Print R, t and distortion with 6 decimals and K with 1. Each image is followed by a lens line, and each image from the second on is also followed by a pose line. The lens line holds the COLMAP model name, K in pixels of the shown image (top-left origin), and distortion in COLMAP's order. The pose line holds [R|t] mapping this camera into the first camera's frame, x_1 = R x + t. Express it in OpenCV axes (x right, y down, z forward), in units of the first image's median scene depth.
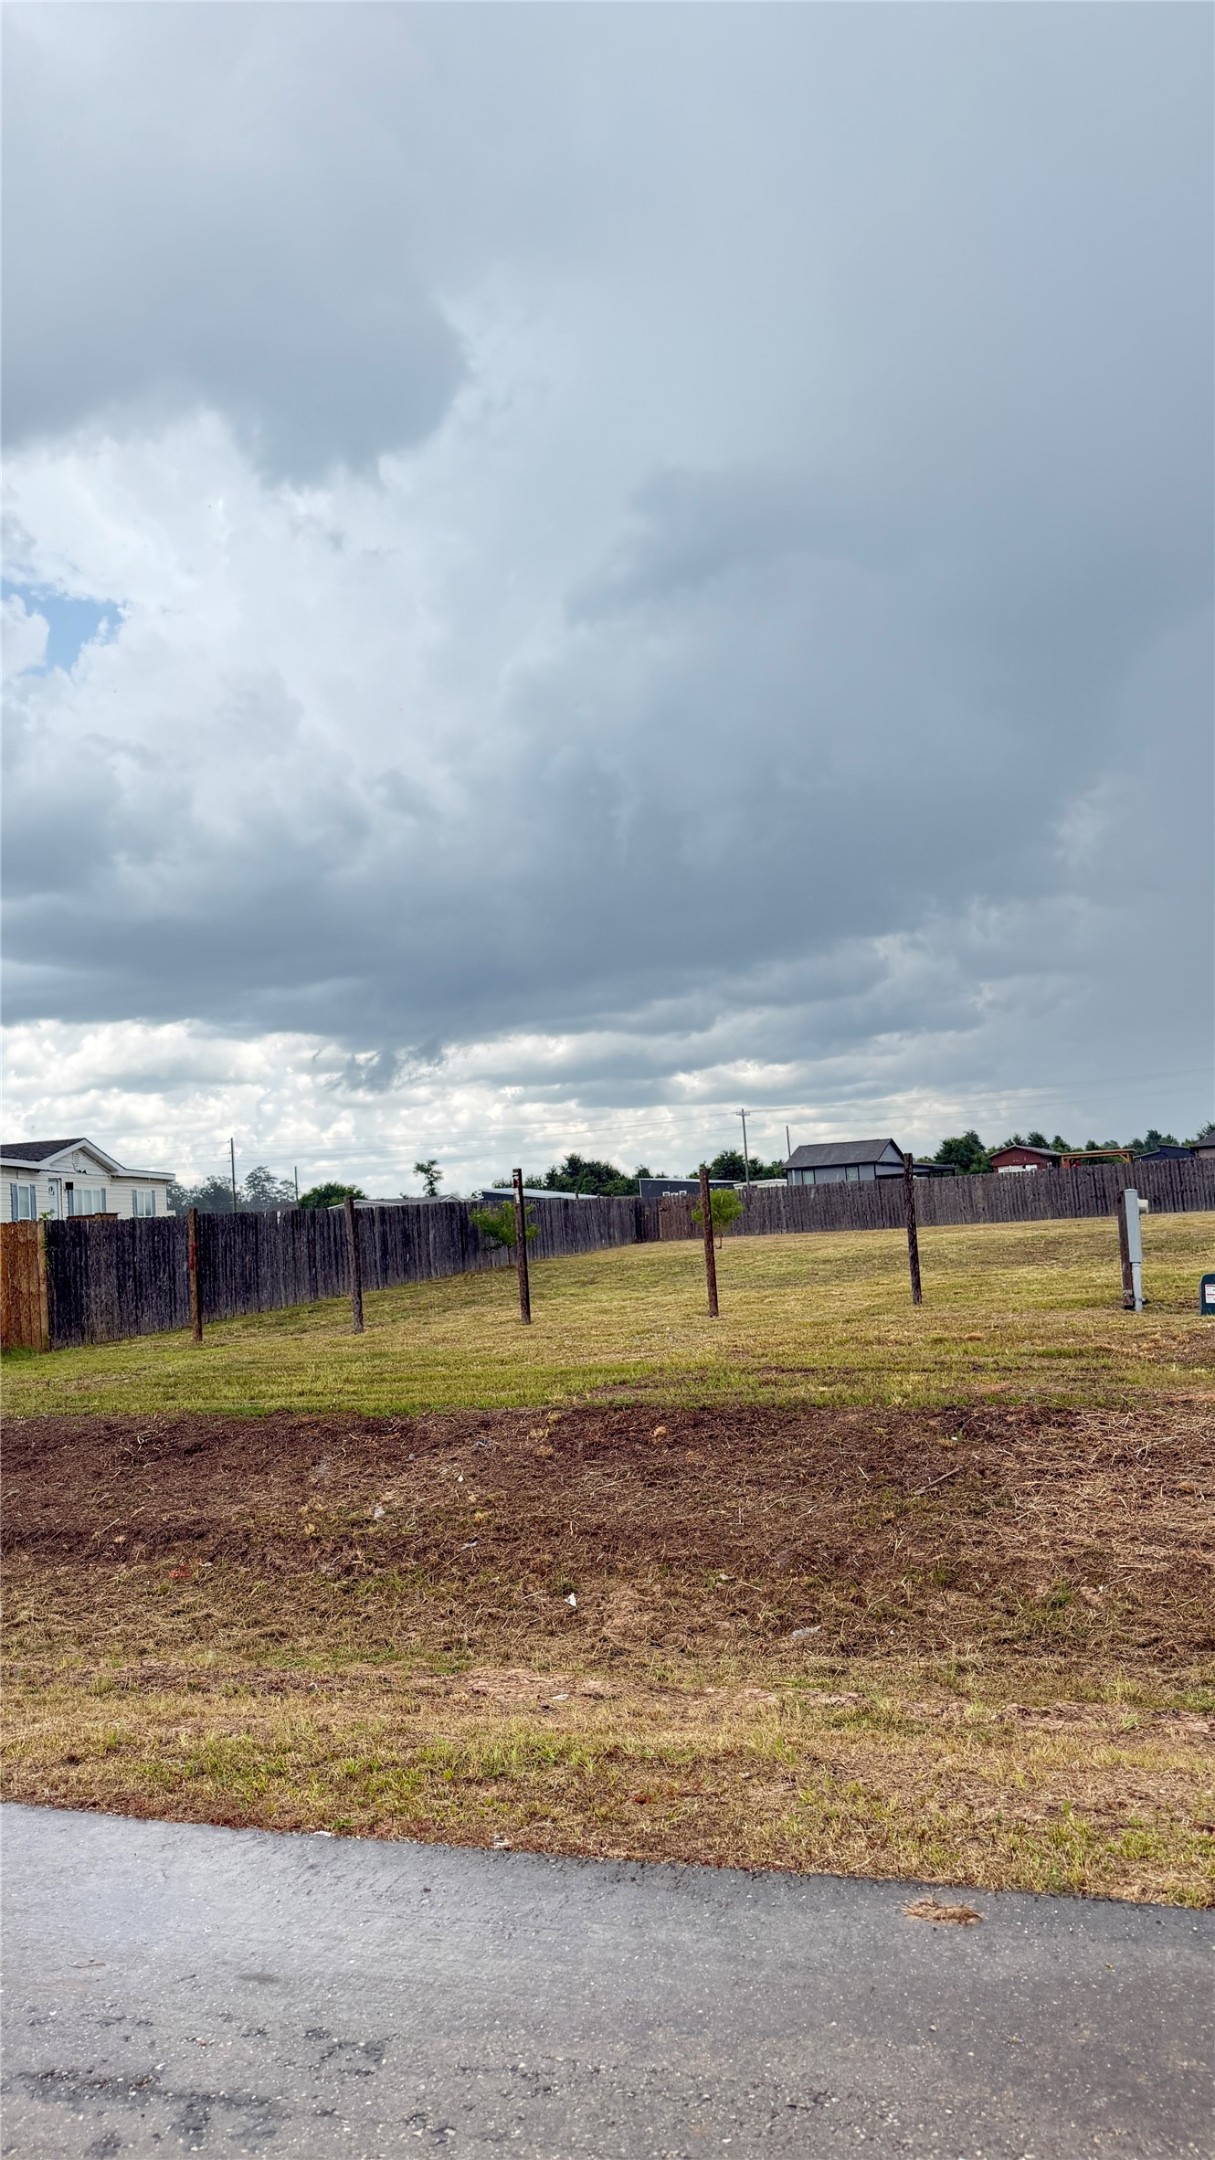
lens RADIAL K [[1482.2, 0, 619.8], [0, 1482.2, 1092.7], [0, 0, 1]] dist [0.155512, -0.330008]
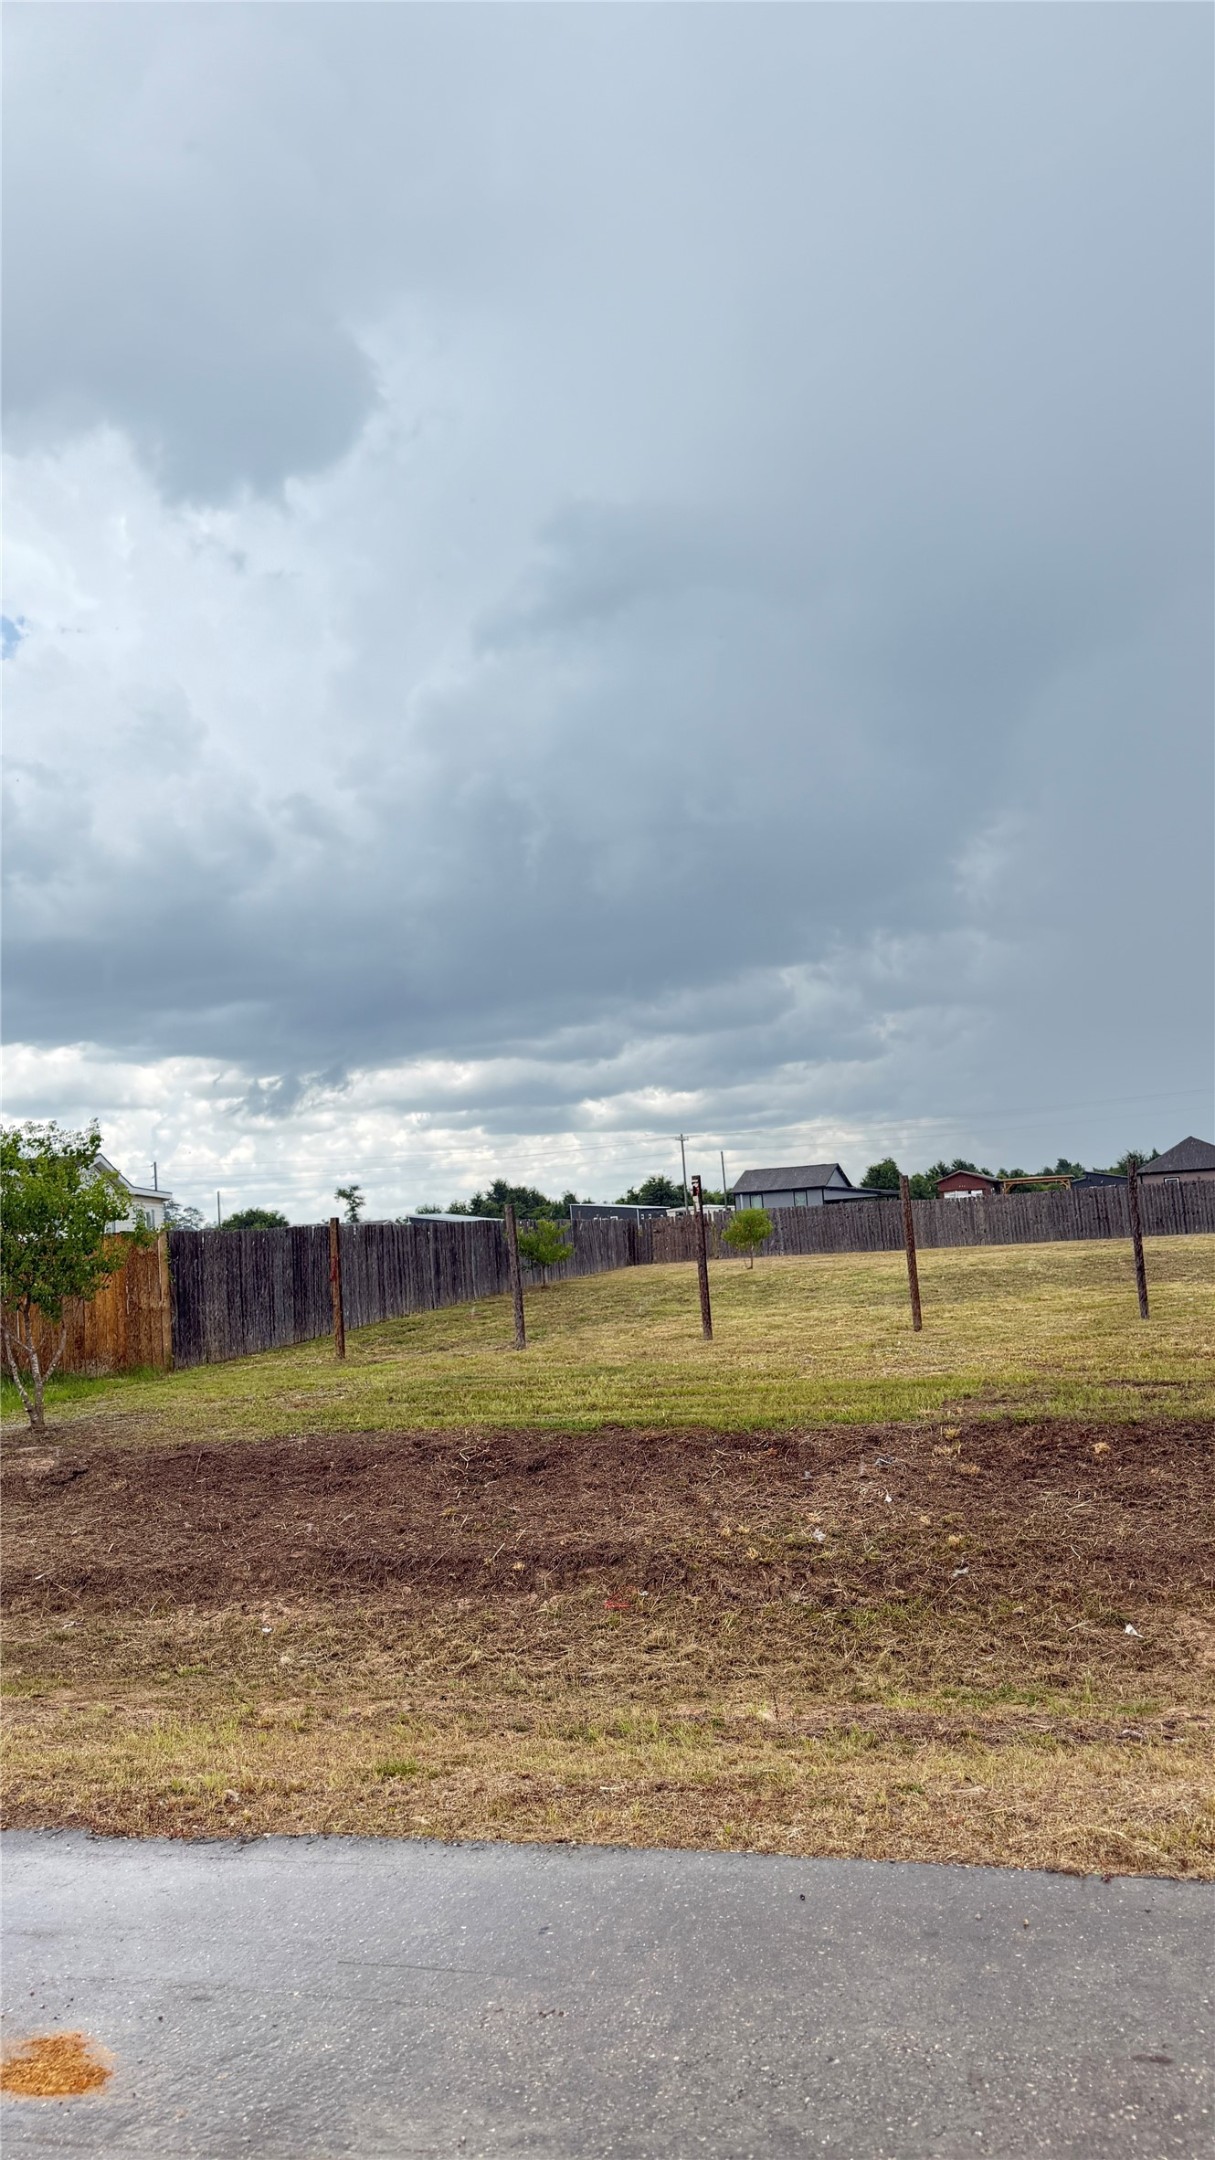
lens RADIAL K [[1485.5, 0, 615.1], [0, 1485.5, 1081.6], [0, 0, 1]] dist [0.142269, -0.244682]
pose [[0.998228, 0.007165, 0.059064, -0.170652], [-0.005649, 0.999651, -0.025798, 0.015221], [-0.059228, 0.025418, 0.997921, 0.047544]]
